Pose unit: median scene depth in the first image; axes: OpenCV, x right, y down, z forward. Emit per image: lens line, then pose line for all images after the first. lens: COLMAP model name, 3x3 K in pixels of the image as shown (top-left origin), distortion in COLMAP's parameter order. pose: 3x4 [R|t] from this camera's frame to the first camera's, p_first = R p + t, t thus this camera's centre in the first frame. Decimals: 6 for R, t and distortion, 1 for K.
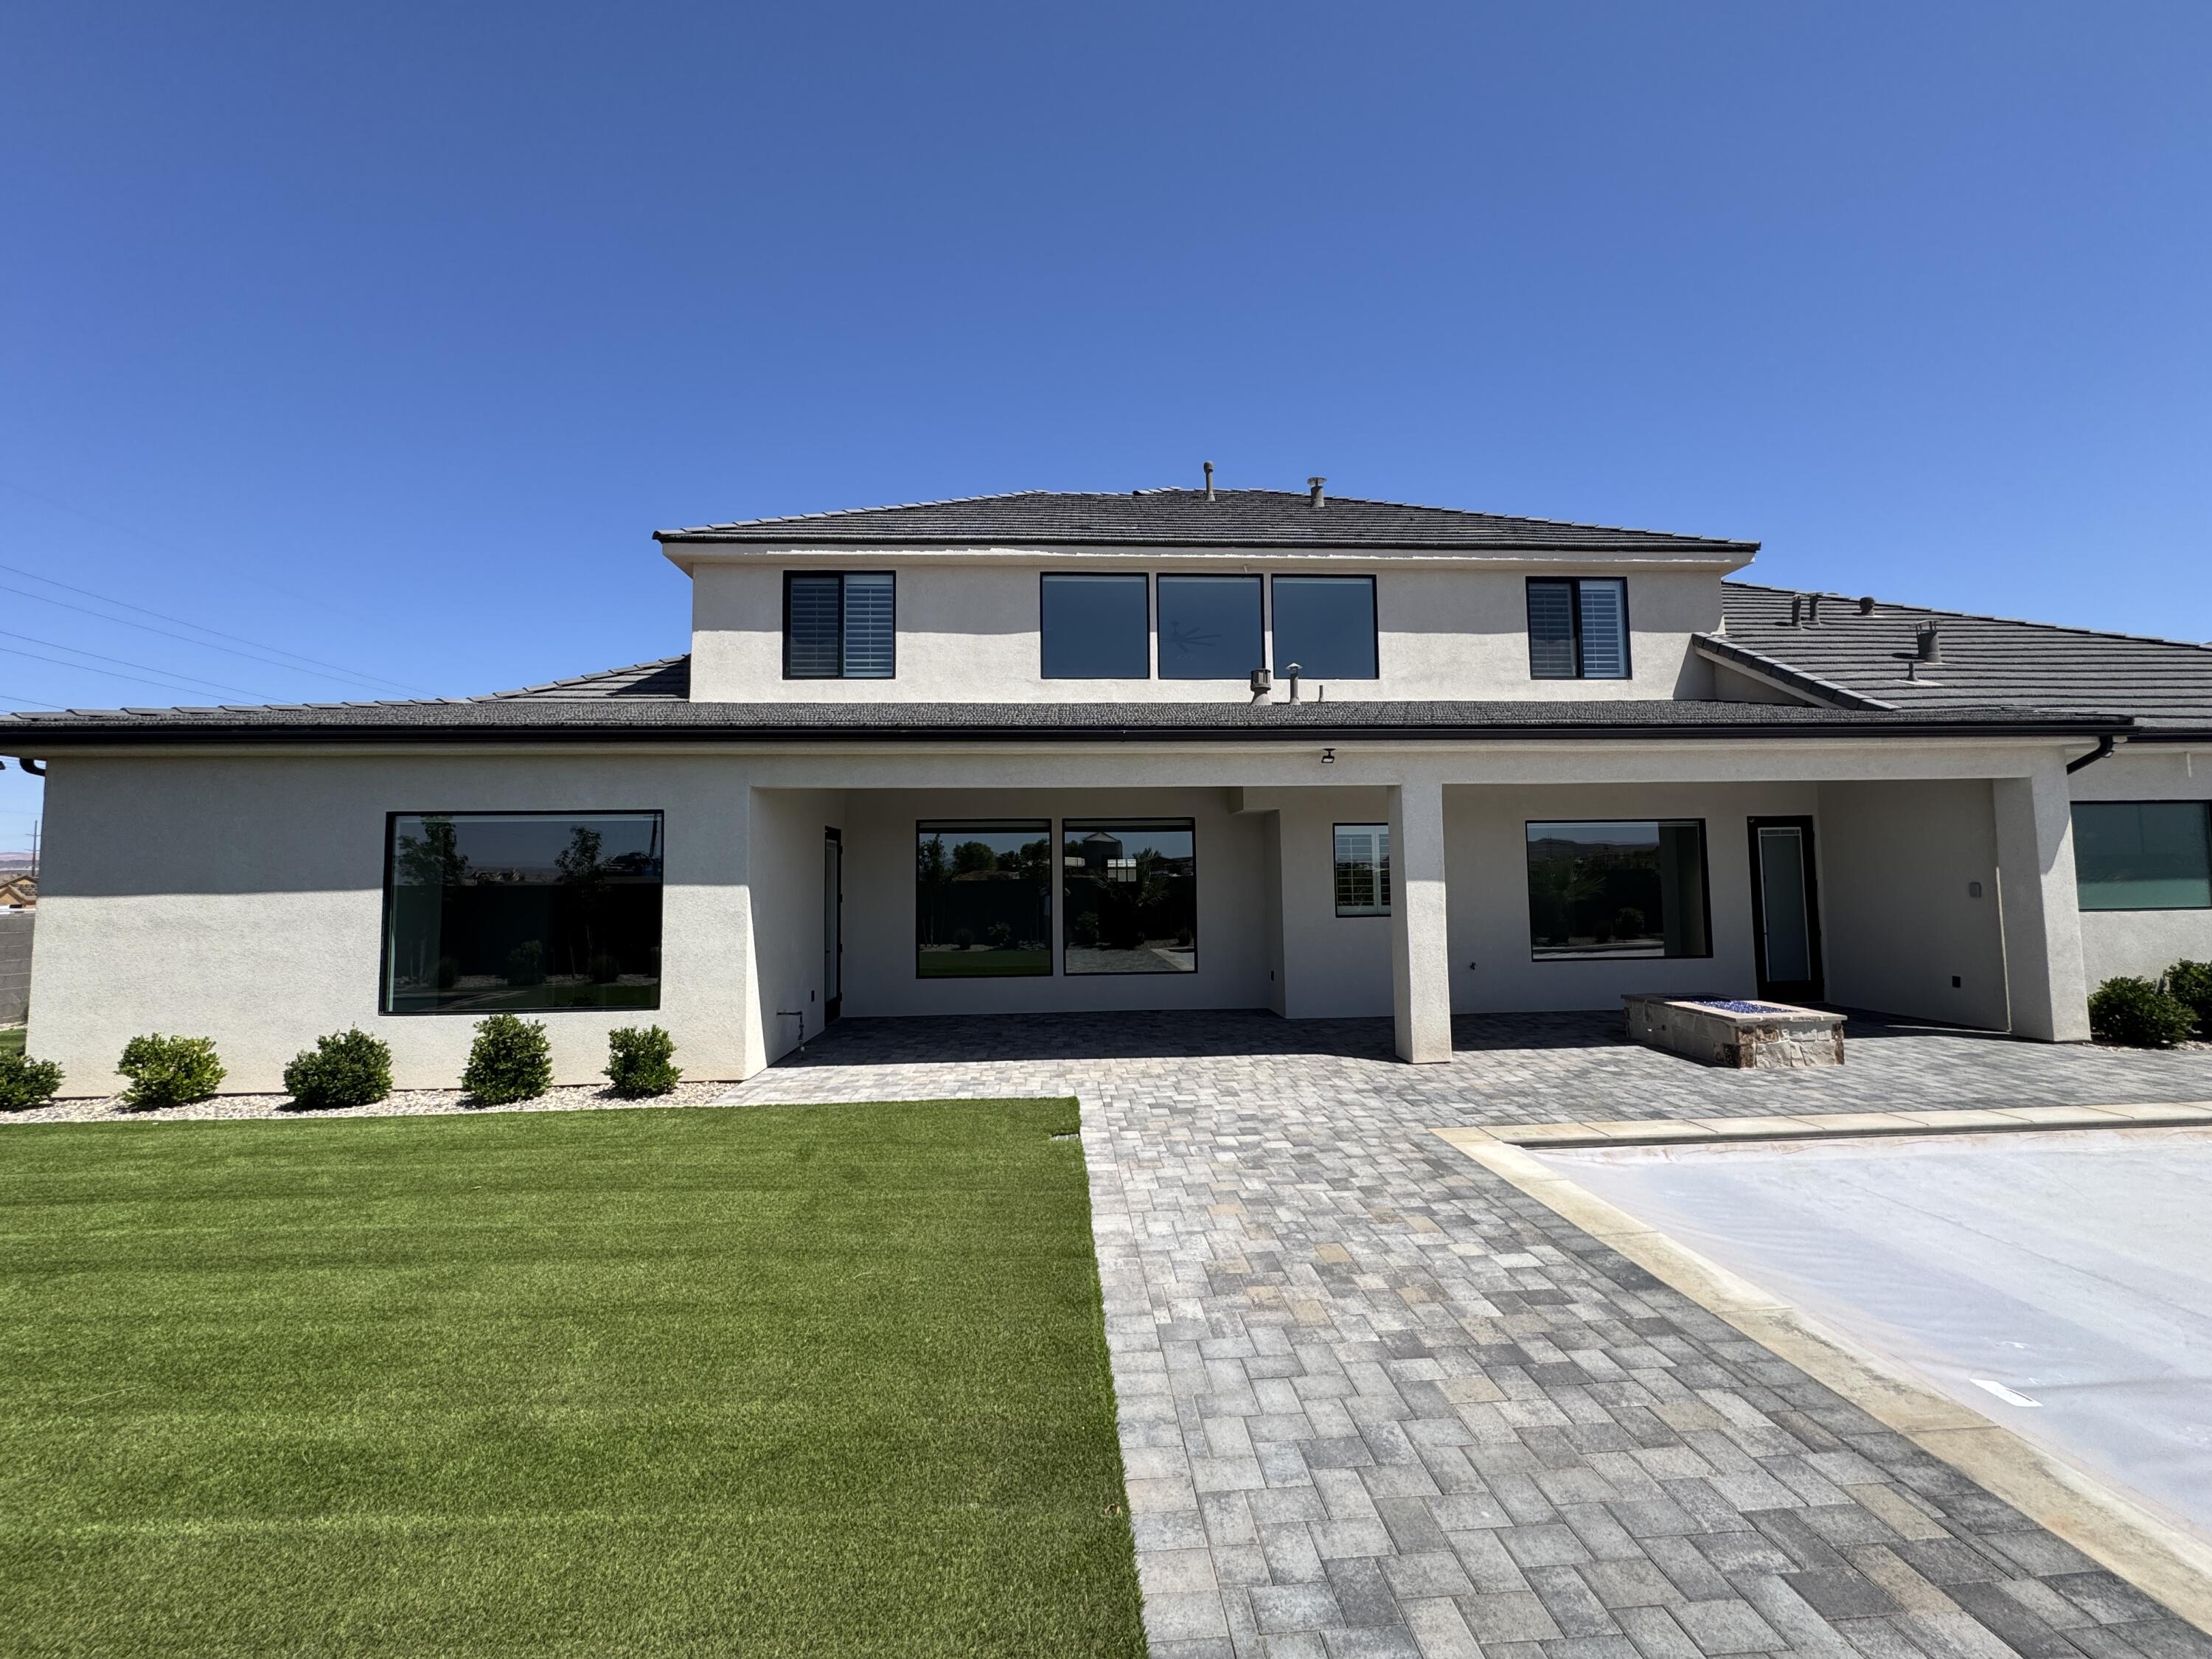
lens RADIAL K [[883.8, 0, 1108.4], [0, 883.8, 823.5], [0, 0, 1]] dist [-0.000651, 0.000269]
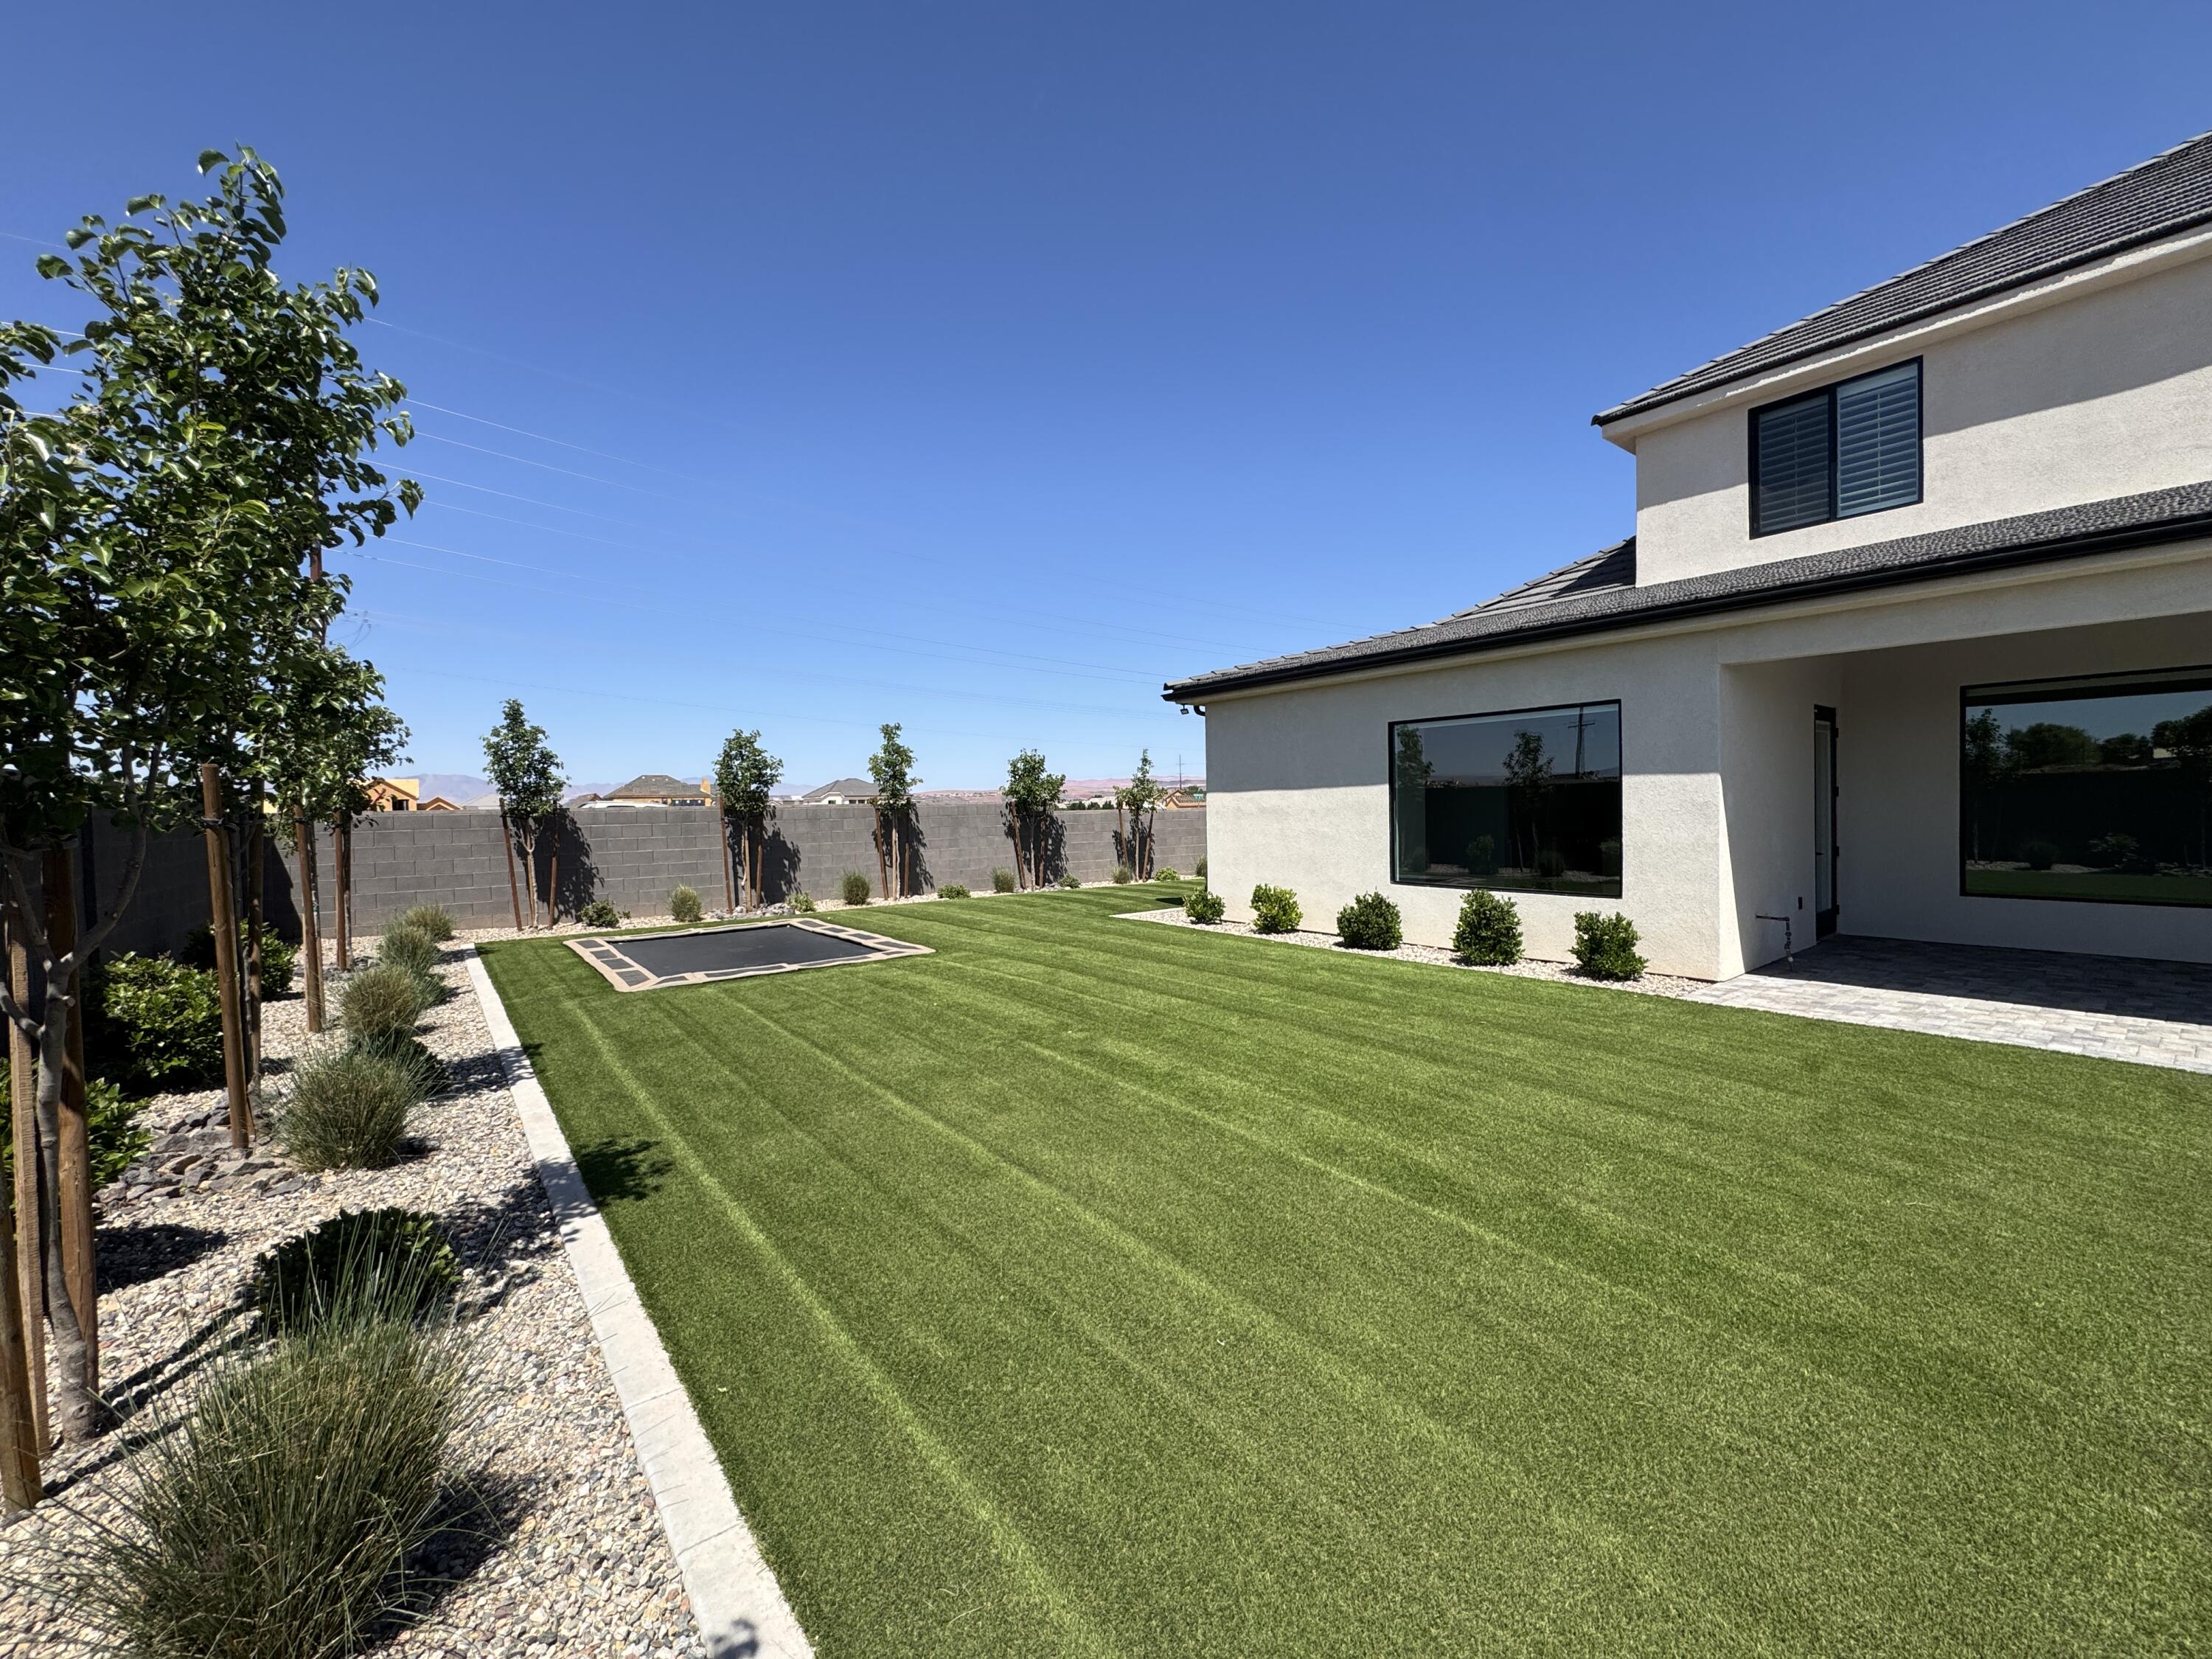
lens RADIAL K [[883.8, 0, 1105.6], [0, 883.8, 825.0], [0, 0, 1]] dist [-0.000651, 0.000269]
pose [[0.567434, 0.020232, -0.823170, -0.013867], [0.067658, 0.995172, 0.071098, 0.015221], [0.820634, -0.096038, 0.563326, -0.042552]]
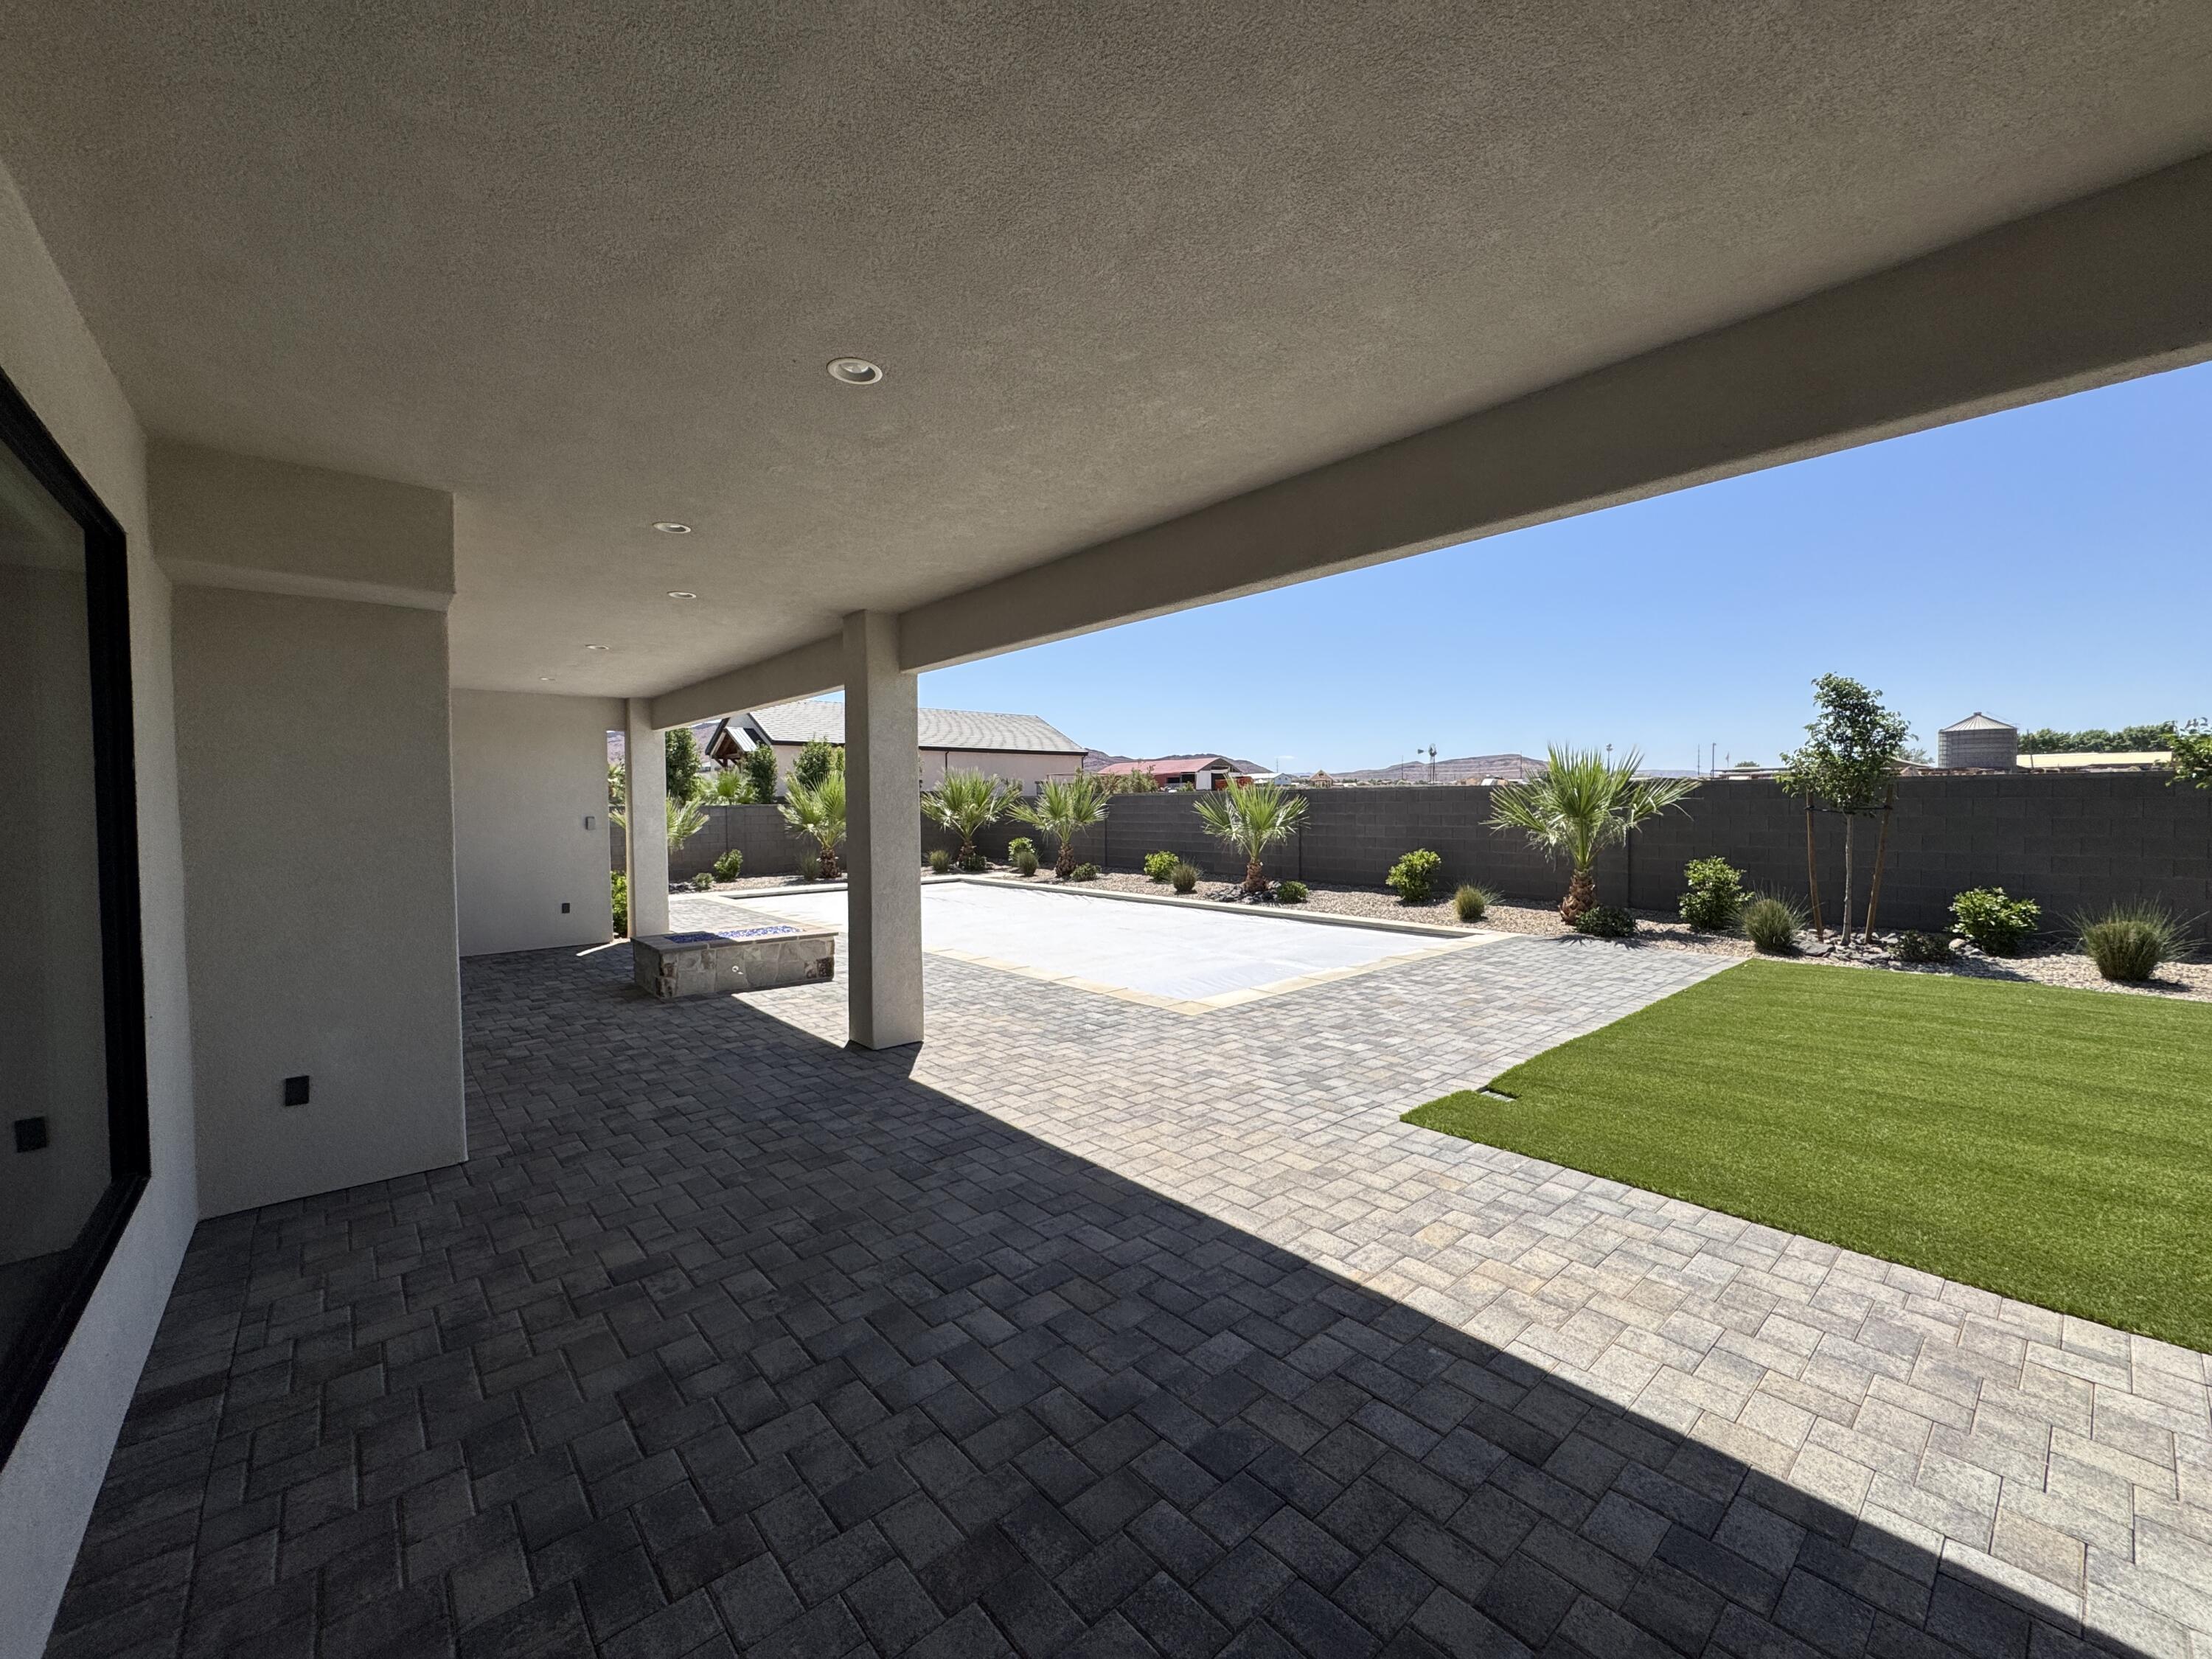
lens RADIAL K [[883.8, 0, 1104.3], [0, 883.8, 817.5], [0, 0, 1]] dist [-0.000651, 0.000269]
pose [[-0.601680, -0.000253, 0.798737, -0.404881], [-0.038649, 0.998838, -0.028798, 0.093035], [-0.797801, -0.048198, -0.600991, 1.441507]]
